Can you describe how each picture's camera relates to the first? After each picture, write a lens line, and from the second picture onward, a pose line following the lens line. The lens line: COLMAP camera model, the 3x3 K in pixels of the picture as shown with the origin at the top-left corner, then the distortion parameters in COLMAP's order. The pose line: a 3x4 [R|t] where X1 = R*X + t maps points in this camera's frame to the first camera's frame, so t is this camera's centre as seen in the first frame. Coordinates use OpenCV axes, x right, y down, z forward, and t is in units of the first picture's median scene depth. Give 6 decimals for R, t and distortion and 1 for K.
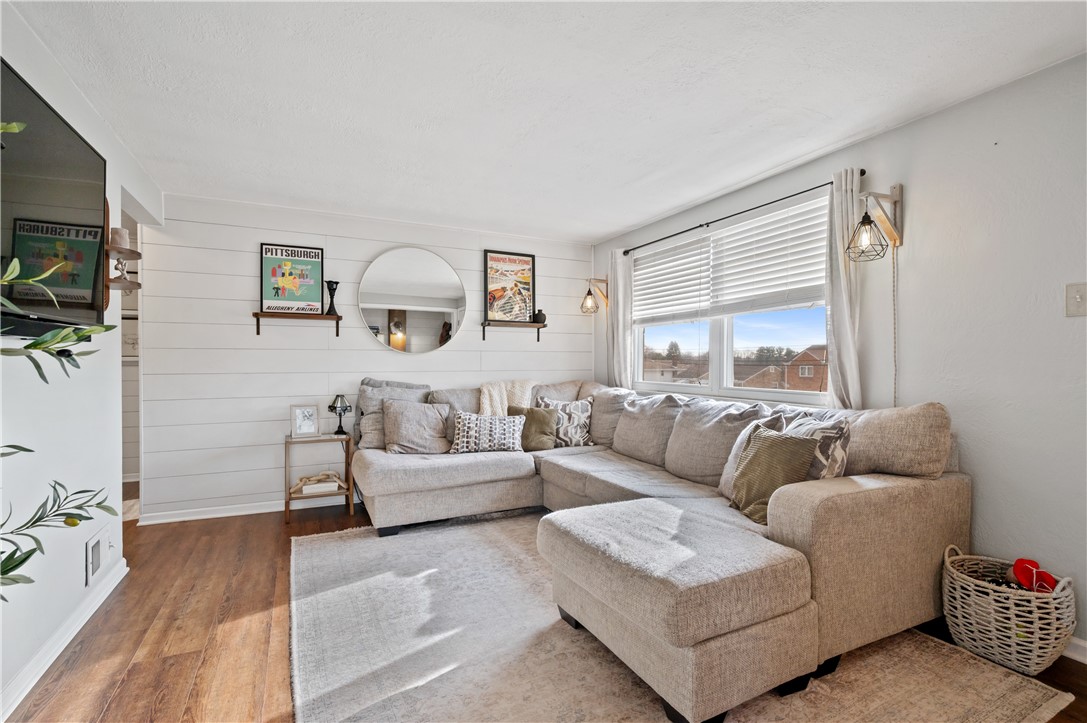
lens RADIAL K [[502.4, 0, 543.4], [0, 502.4, 370.1], [0, 0, 1]] dist [0.006002, 0.000552]
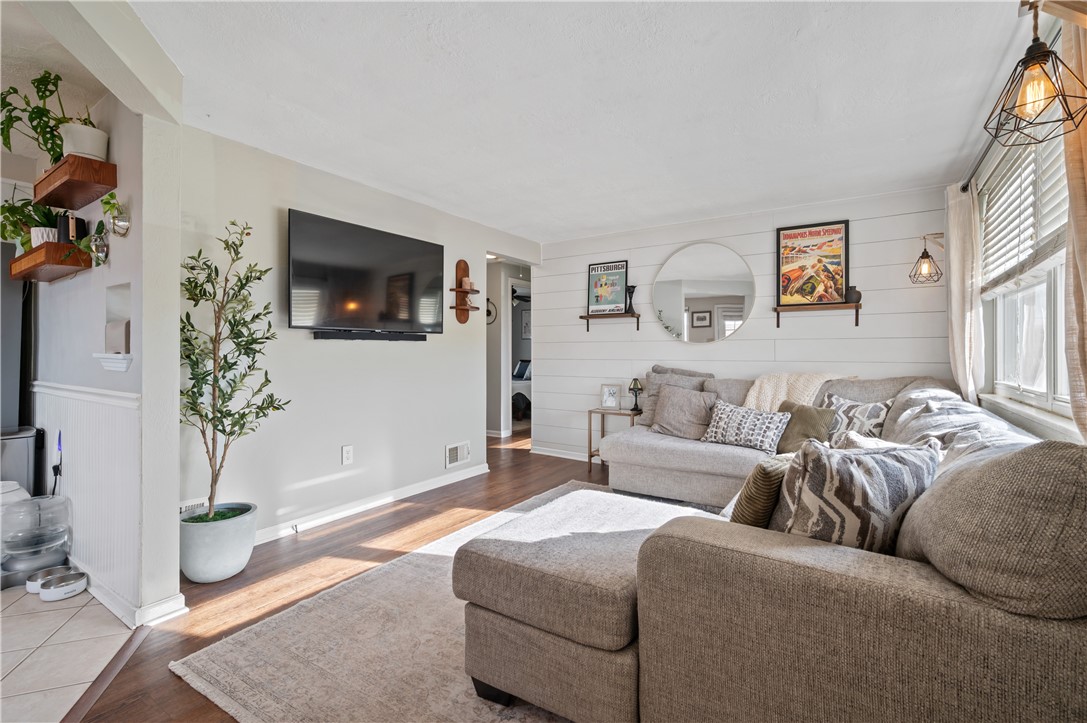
lens RADIAL K [[483.7, 0, 548.0], [0, 483.7, 355.5], [0, 0, 1]] dist [0.001073, -0.000231]
pose [[0.508520, 0.006824, -0.861023, 0.500230], [-0.015835, 0.999874, -0.001428, -0.001216], [0.860905, 0.014360, 0.508563, 0.229269]]
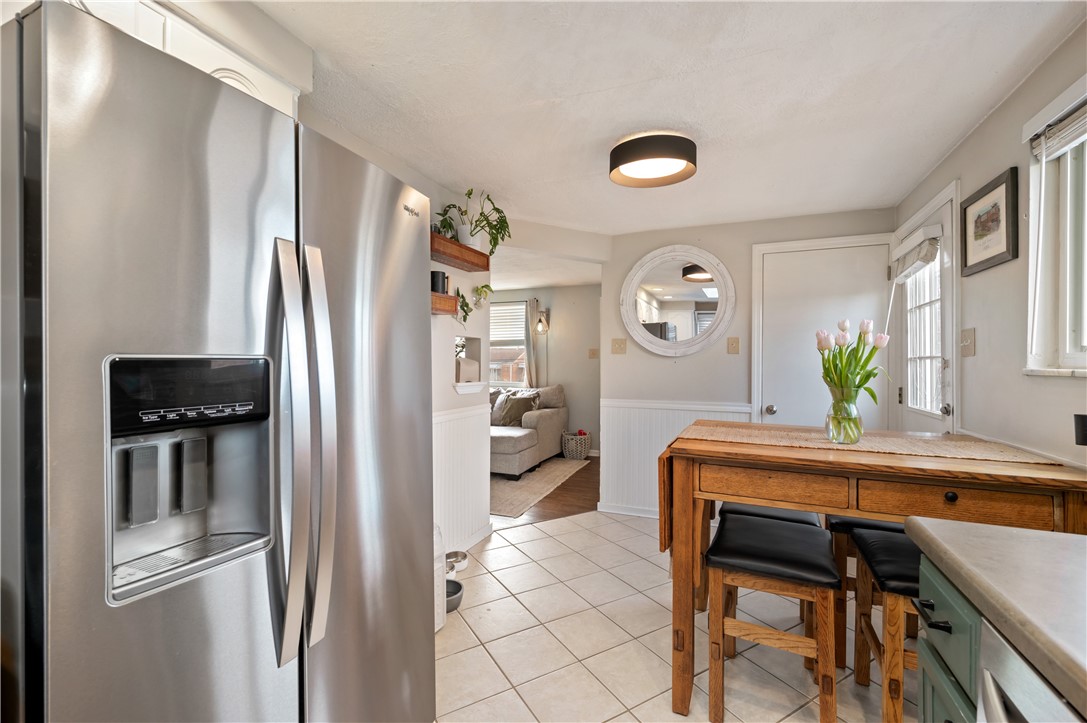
lens RADIAL K [[462.1, 0, 541.9], [0, 462.1, 361.8], [0, 0, 1]] dist [0.000416, 0.000037]
pose [[0.762022, 0.003084, 0.647543, -0.645473], [0.001302, 0.999979, -0.006294, -0.031587], [-0.647549, 0.005639, 0.762003, -0.615405]]
